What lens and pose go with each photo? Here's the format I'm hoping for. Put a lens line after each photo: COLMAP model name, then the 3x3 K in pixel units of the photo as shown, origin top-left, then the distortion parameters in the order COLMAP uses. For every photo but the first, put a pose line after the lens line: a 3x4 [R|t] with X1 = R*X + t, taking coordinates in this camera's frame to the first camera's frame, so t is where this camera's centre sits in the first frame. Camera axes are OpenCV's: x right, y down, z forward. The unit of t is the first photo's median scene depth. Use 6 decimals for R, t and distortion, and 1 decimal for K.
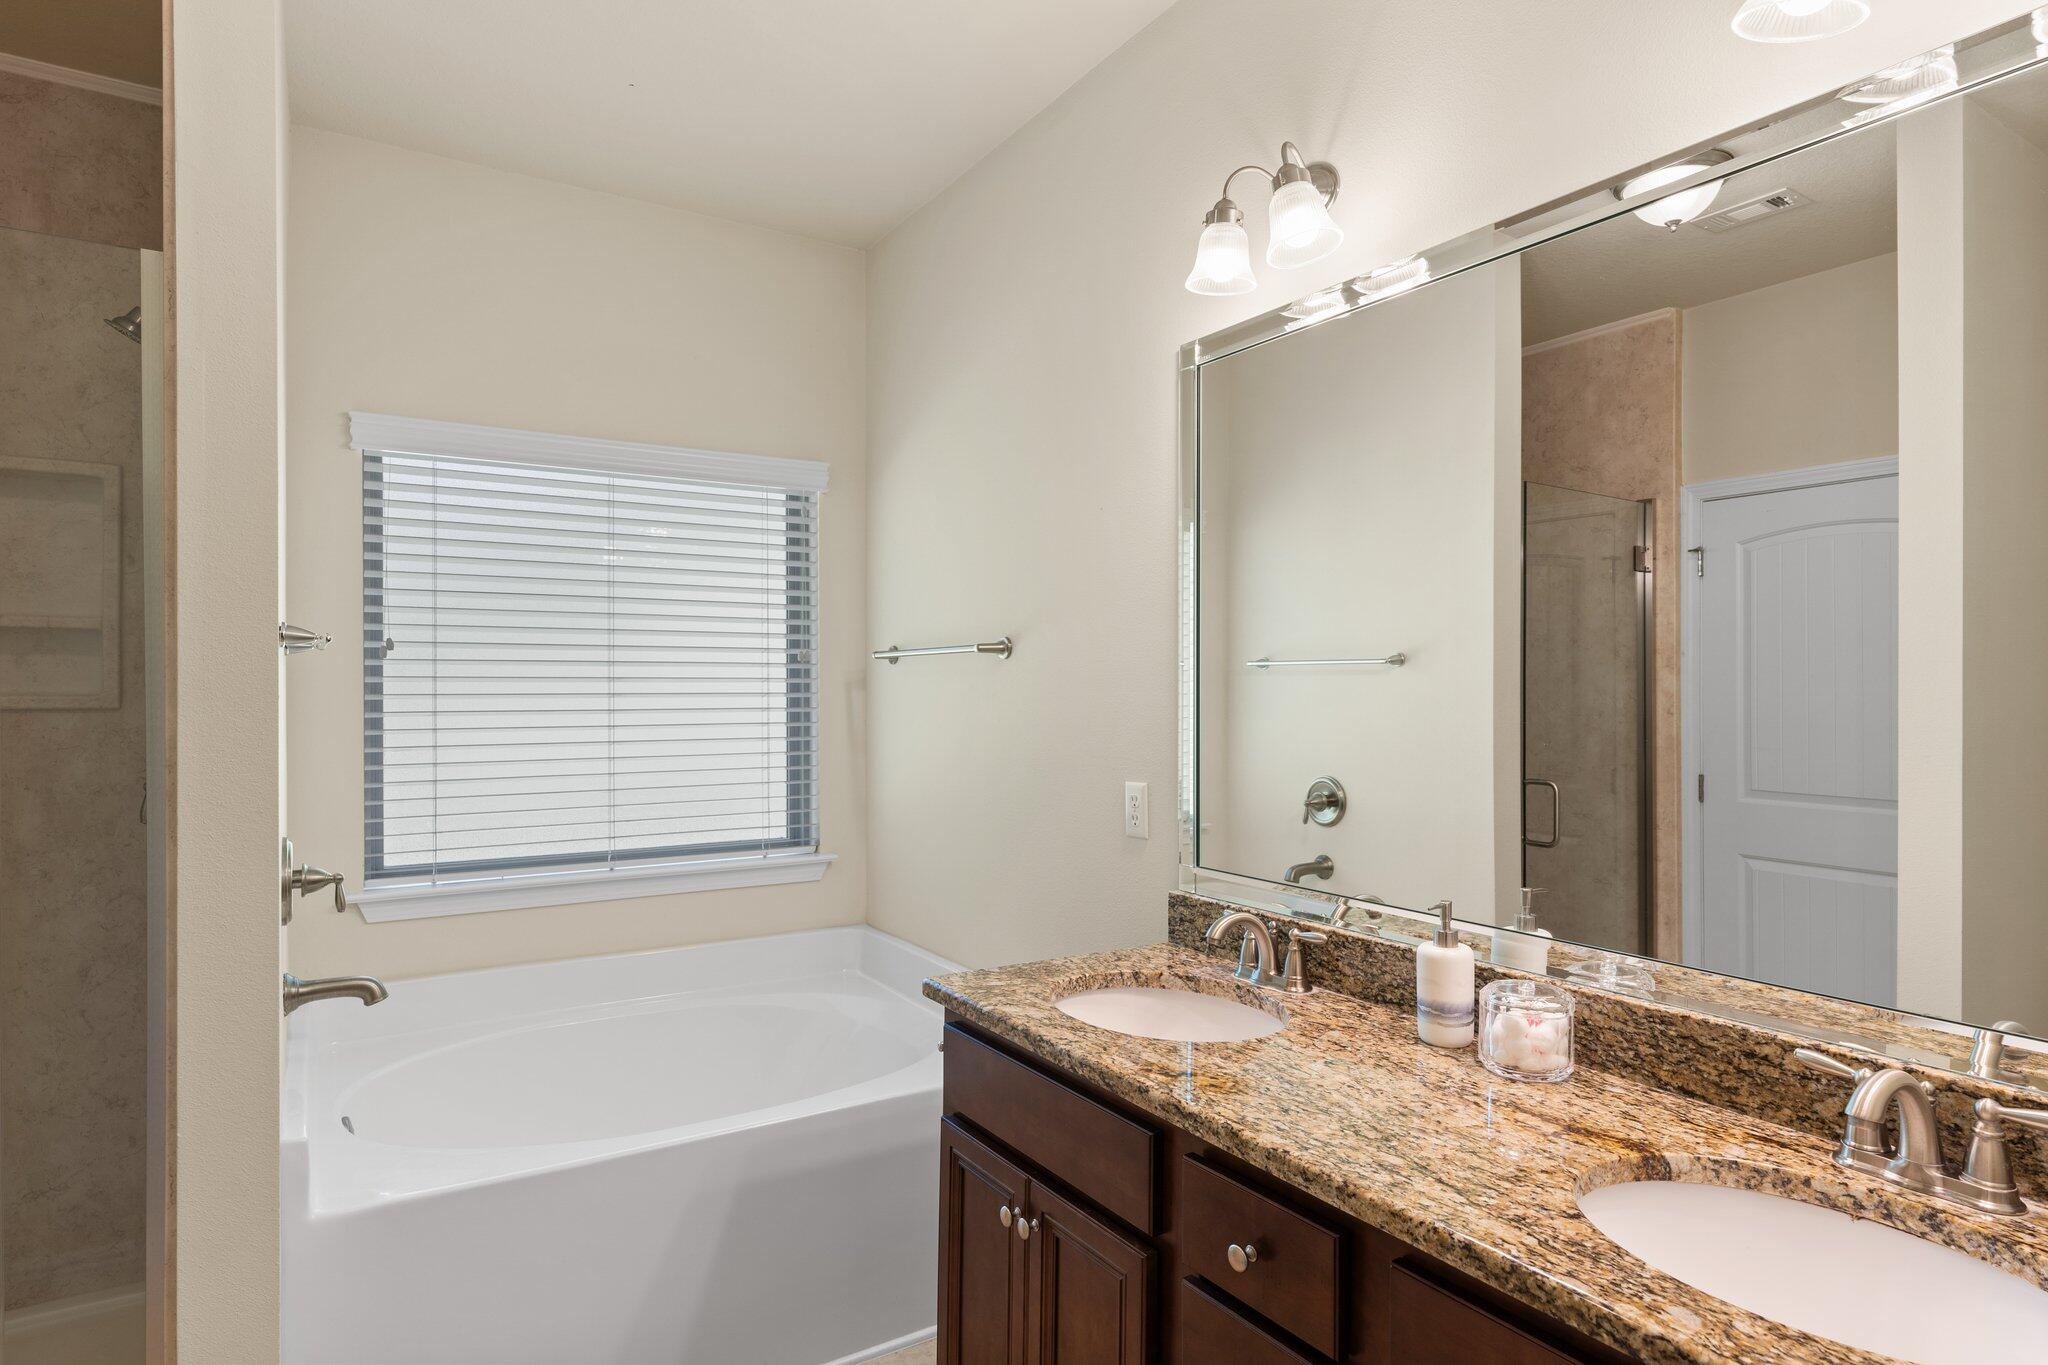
lens RADIAL K [[1161.5, 0, 1058.7], [0, 1161.5, 693.3], [0, 0, 1]] dist [-0.003225, -0.000873]
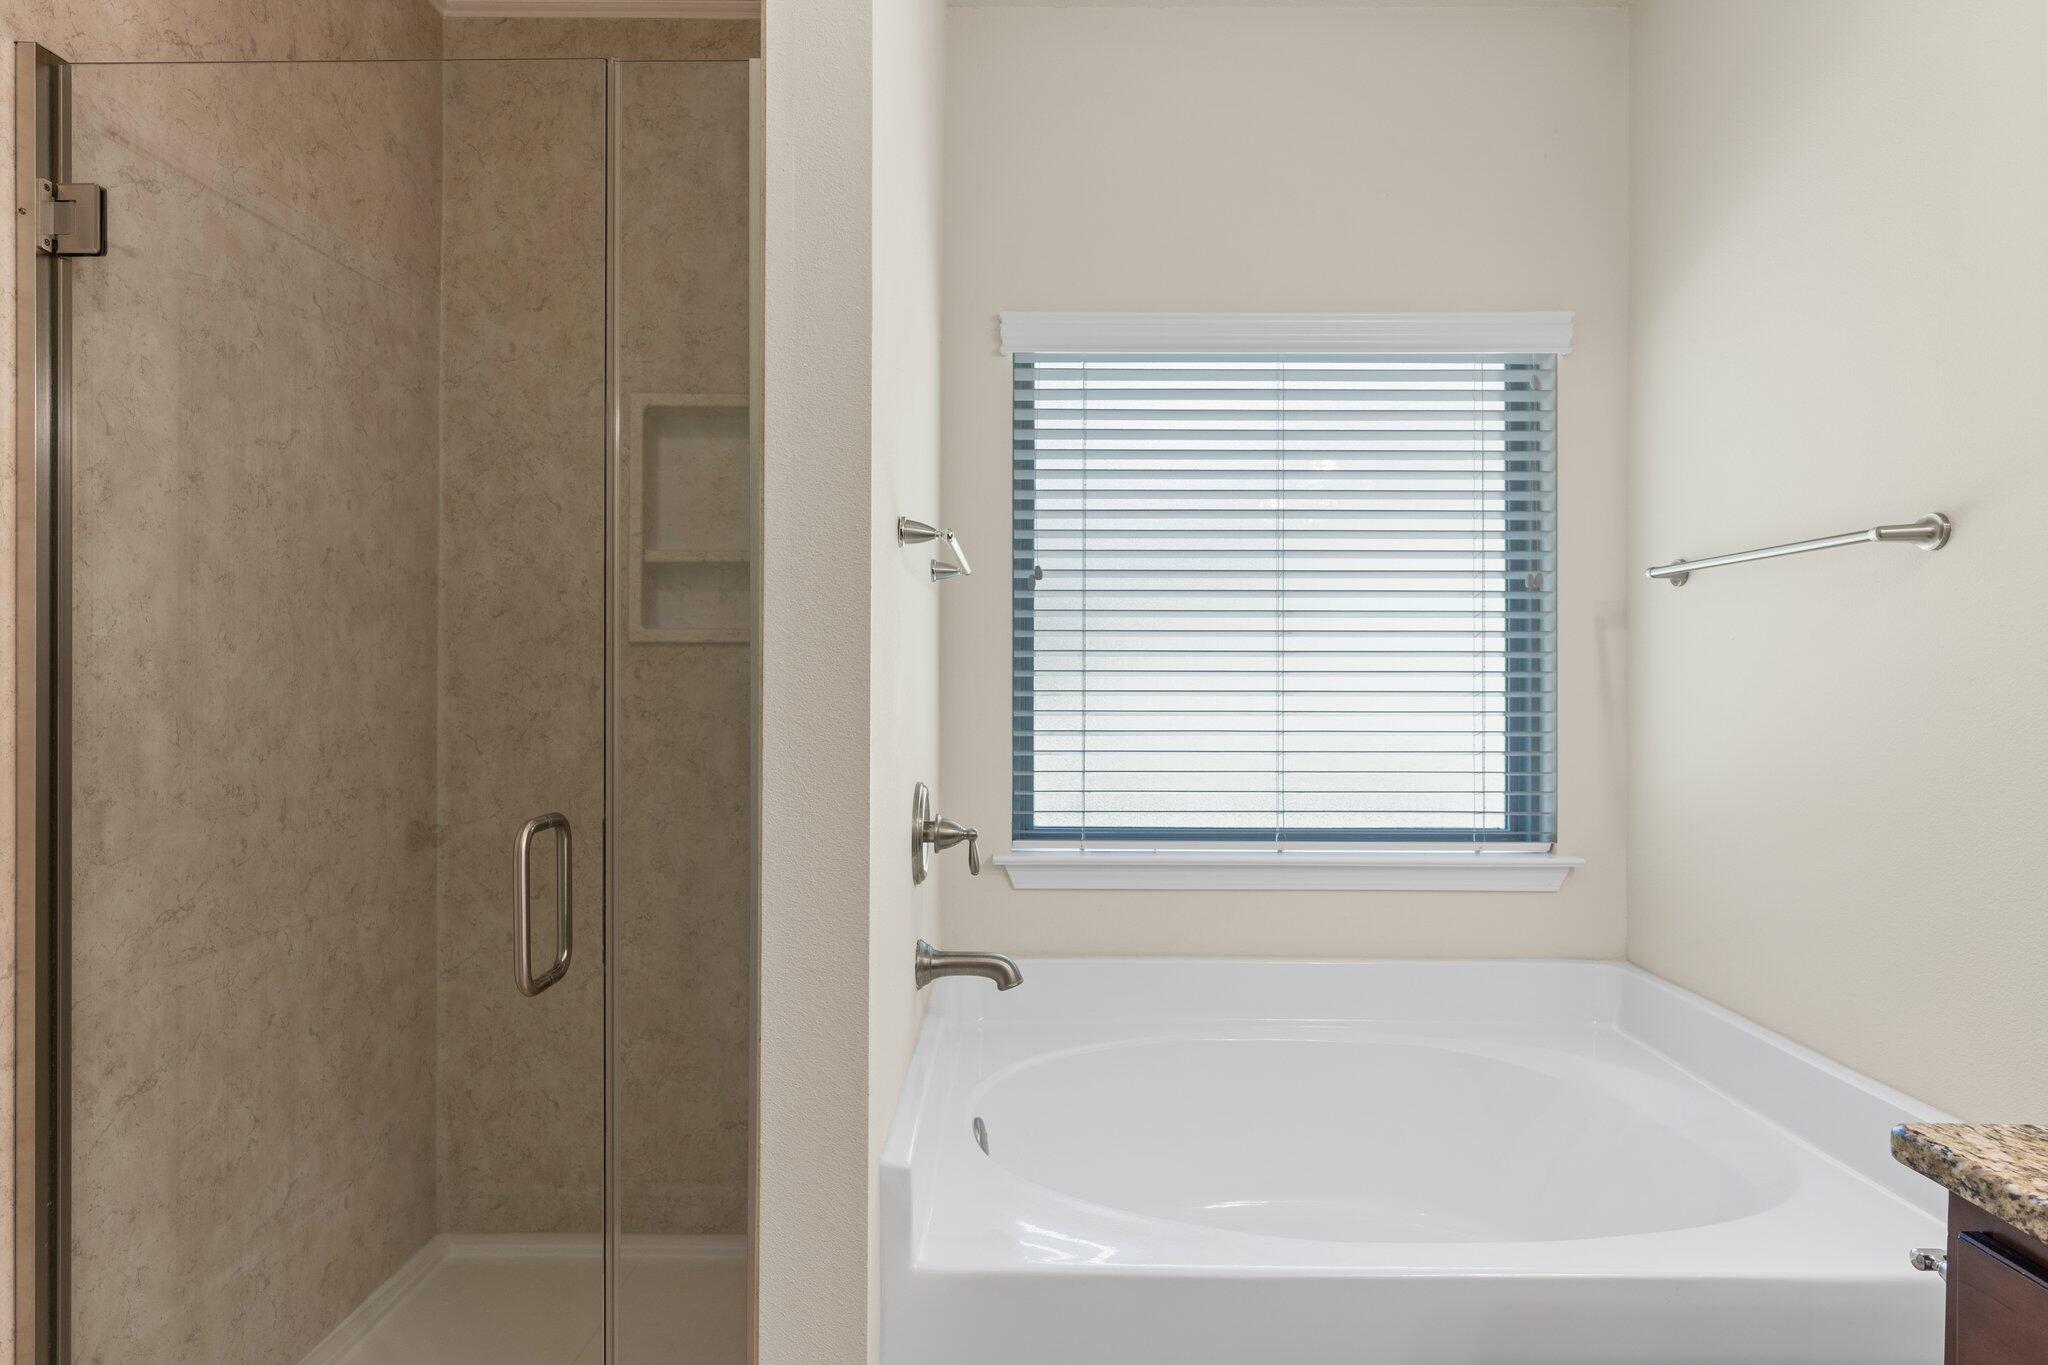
lens RADIAL K [[1110.0, 0, 1016.5], [0, 1110.0, 680.7], [0, 0, 1]] dist [-0.009413, 0.000106]
pose [[0.830166, 0.000967, -0.557515, -0.118972], [-0.005709, 0.999961, -0.006765, 0.043648], [0.557487, 0.008799, 0.830139, 0.286064]]
